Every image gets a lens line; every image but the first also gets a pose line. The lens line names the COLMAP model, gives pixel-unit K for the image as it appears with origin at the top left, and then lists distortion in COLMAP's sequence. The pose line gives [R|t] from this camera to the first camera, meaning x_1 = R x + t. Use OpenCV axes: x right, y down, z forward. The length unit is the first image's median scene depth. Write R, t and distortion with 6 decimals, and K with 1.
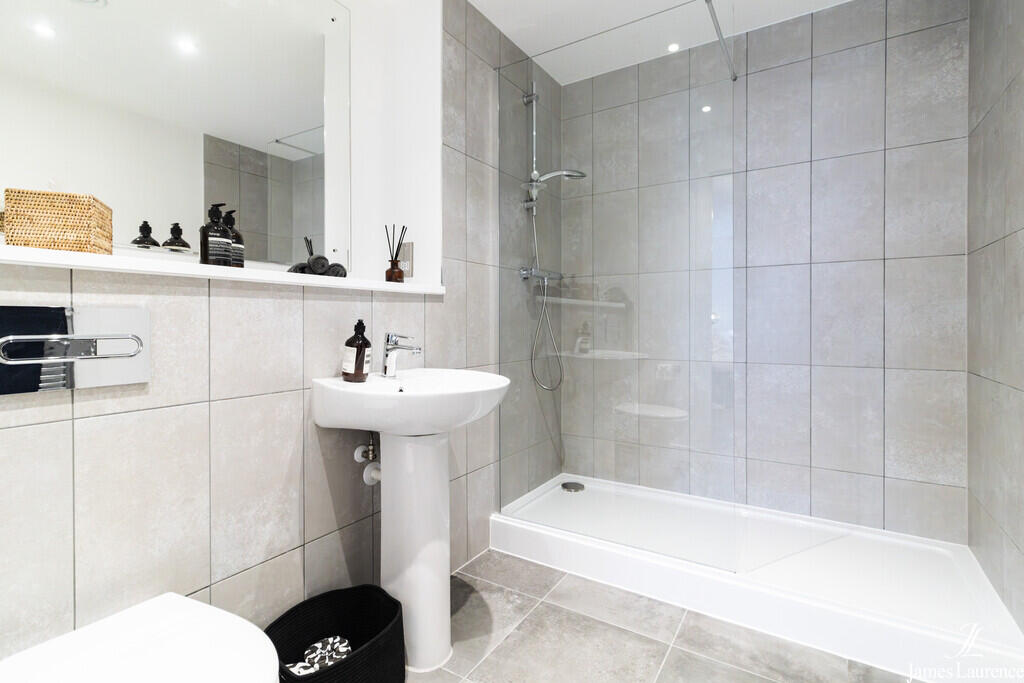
lens RADIAL K [[479.4, 0, 514.3], [0, 479.4, 329.1], [0, 0, 1]] dist [0.005019, 0.001065]
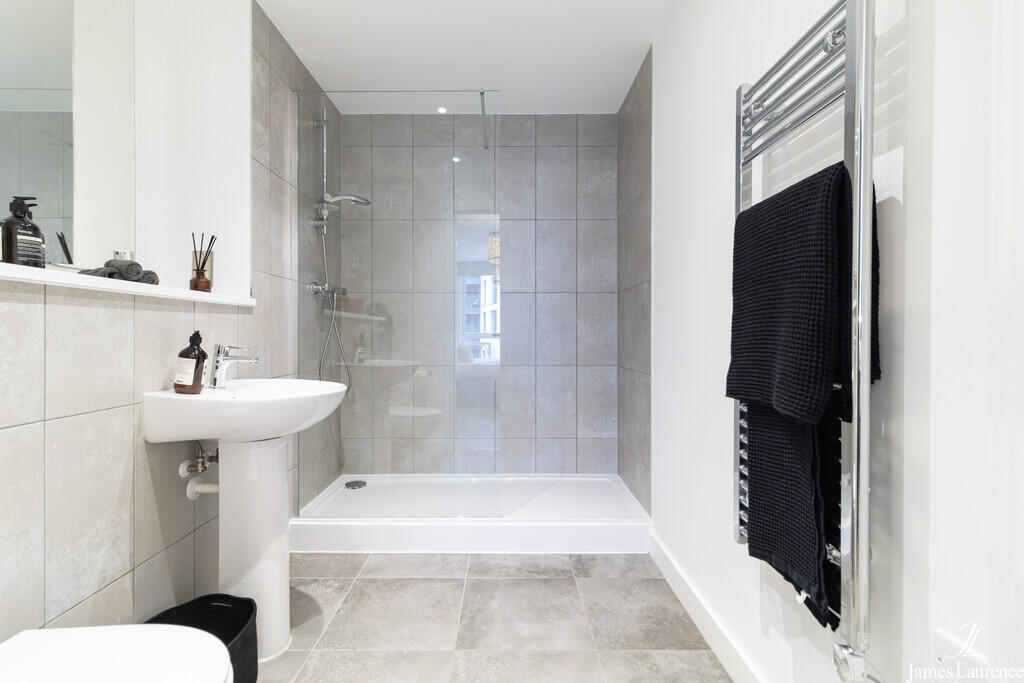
lens RADIAL K [[479.4, 0, 511.6], [0, 479.4, 341.7], [0, 0, 1]] dist [0.005019, 0.001065]
pose [[0.834029, -0.005201, 0.551696, -0.269658], [0.004610, 0.999986, 0.002457, 0.002766], [-0.551702, 0.000495, 0.834041, -0.158833]]
